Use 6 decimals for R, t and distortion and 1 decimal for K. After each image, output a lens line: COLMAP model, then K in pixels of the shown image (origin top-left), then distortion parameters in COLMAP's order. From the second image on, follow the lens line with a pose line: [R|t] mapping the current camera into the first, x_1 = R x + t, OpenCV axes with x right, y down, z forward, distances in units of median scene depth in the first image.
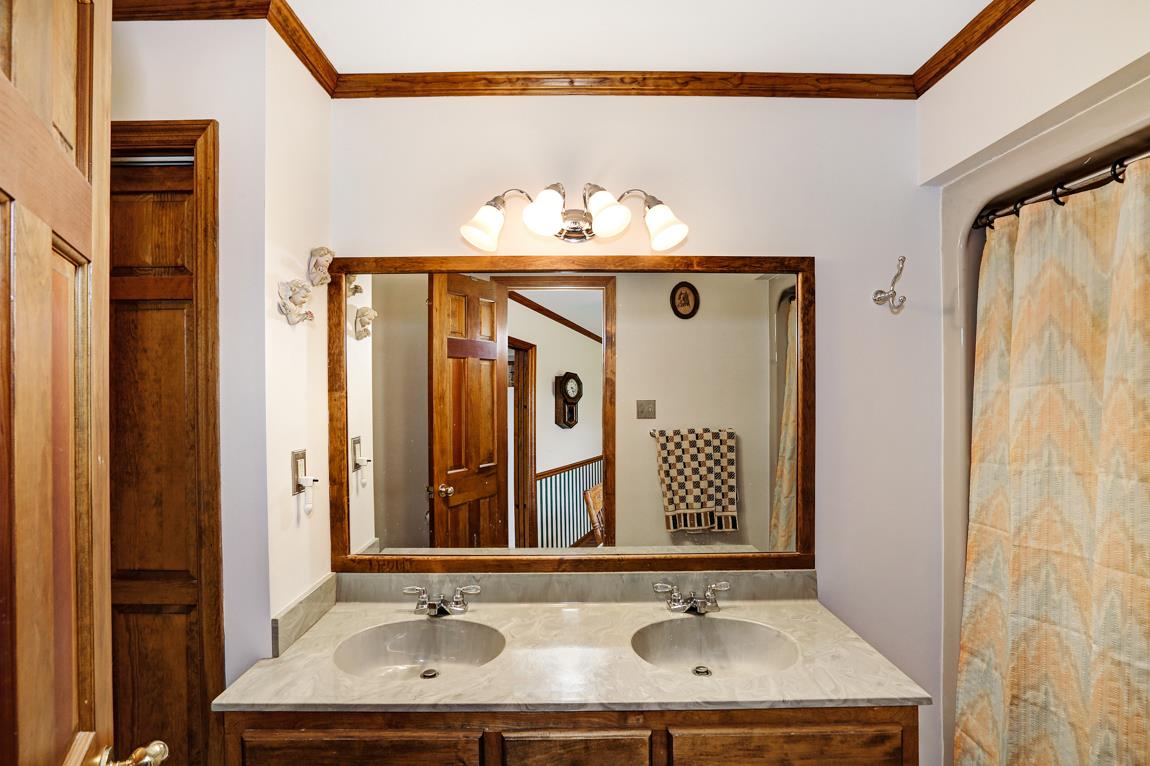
lens RADIAL K [[530.7, 0, 571.5], [0, 530.7, 388.8], [0, 0, 1]] dist [-0.034579, 0.006685]
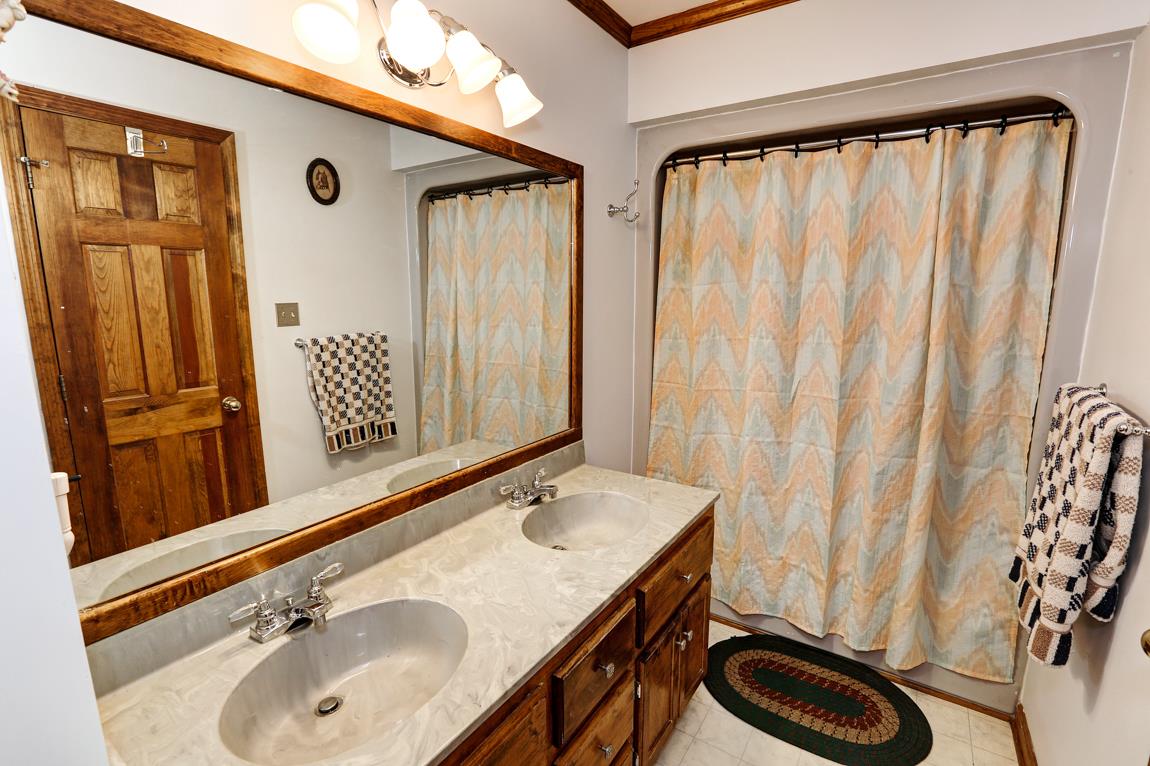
lens RADIAL K [[530.7, 0, 571.7], [0, 530.7, 373.2], [0, 0, 1]] dist [-0.034579, 0.006685]
pose [[0.567636, -0.120537, 0.814408, -0.522098], [-0.000662, 0.989157, 0.146863, 0.018696], [-0.823279, -0.083904, 0.561402, 0.357741]]
